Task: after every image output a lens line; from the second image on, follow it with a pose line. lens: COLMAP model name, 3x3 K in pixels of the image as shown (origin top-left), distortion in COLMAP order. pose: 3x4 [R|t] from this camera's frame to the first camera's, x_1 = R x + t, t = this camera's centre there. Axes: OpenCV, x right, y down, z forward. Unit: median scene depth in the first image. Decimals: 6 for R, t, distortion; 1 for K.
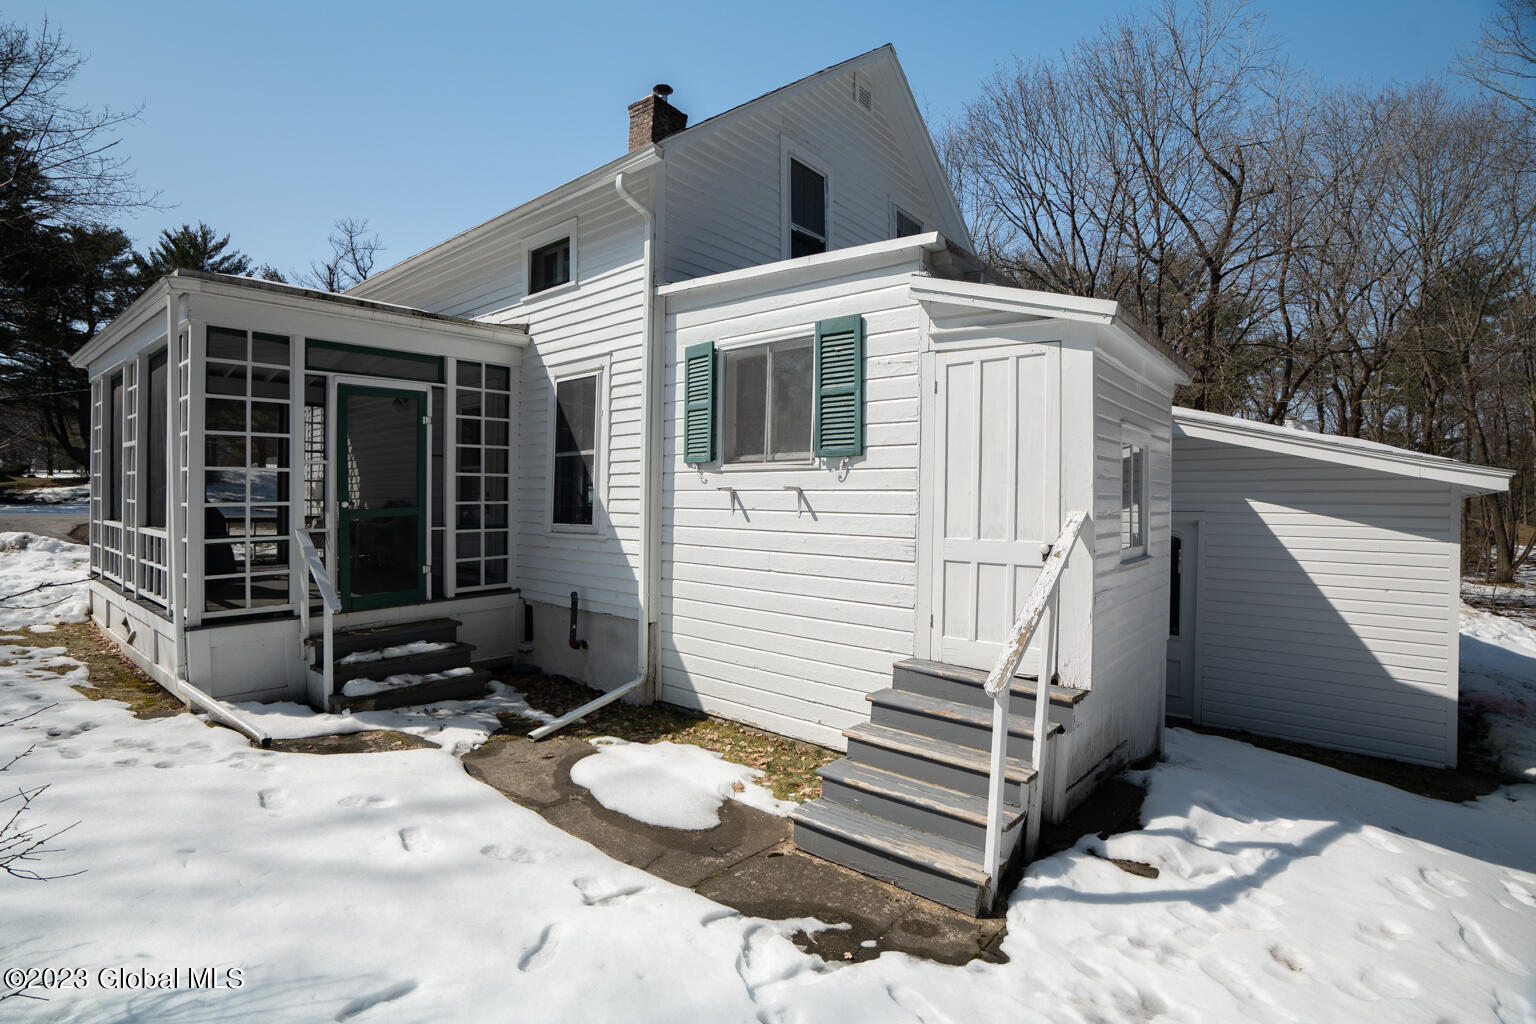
lens RADIAL K [[719.1, 0, 768.0], [0, 719.1, 512.0], [0, 0, 1]] dist [-0.025051, 0.000646]
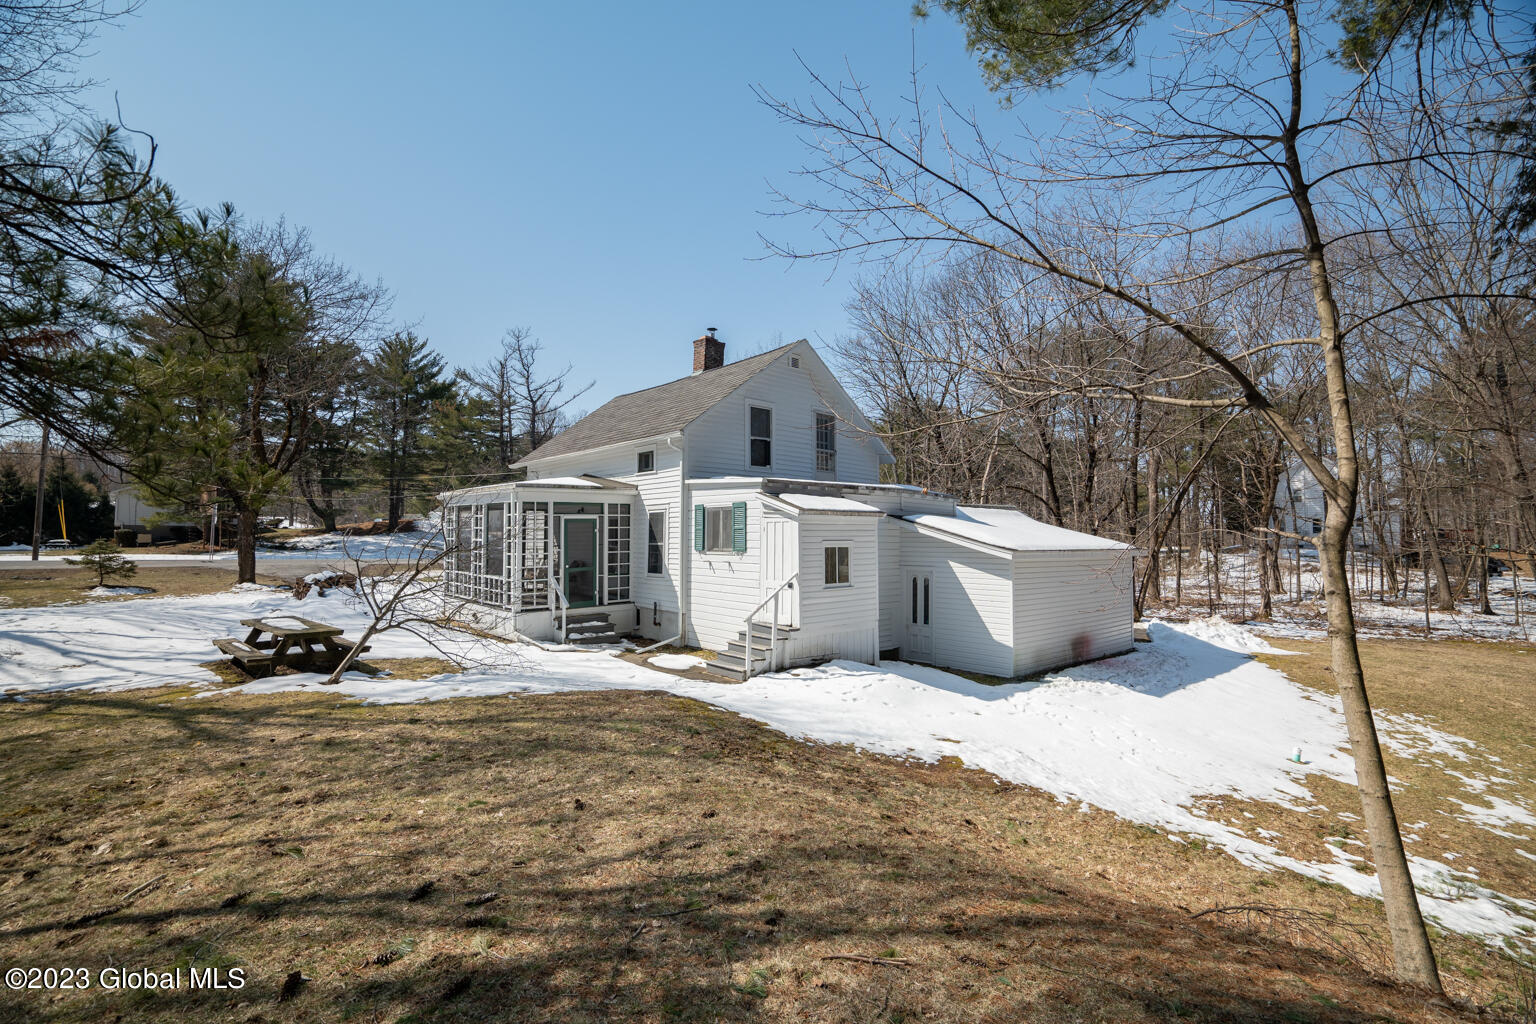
lens RADIAL K [[763.0, 0, 768.0], [0, 763.0, 512.0], [0, 0, 1]] dist [-0.039966, 0.000047]
pose [[0.983626, -0.015997, -0.179511, 0.604517], [0.008097, 0.998970, -0.044656, -0.077754], [0.180040, 0.042472, 0.982742, -1.555021]]
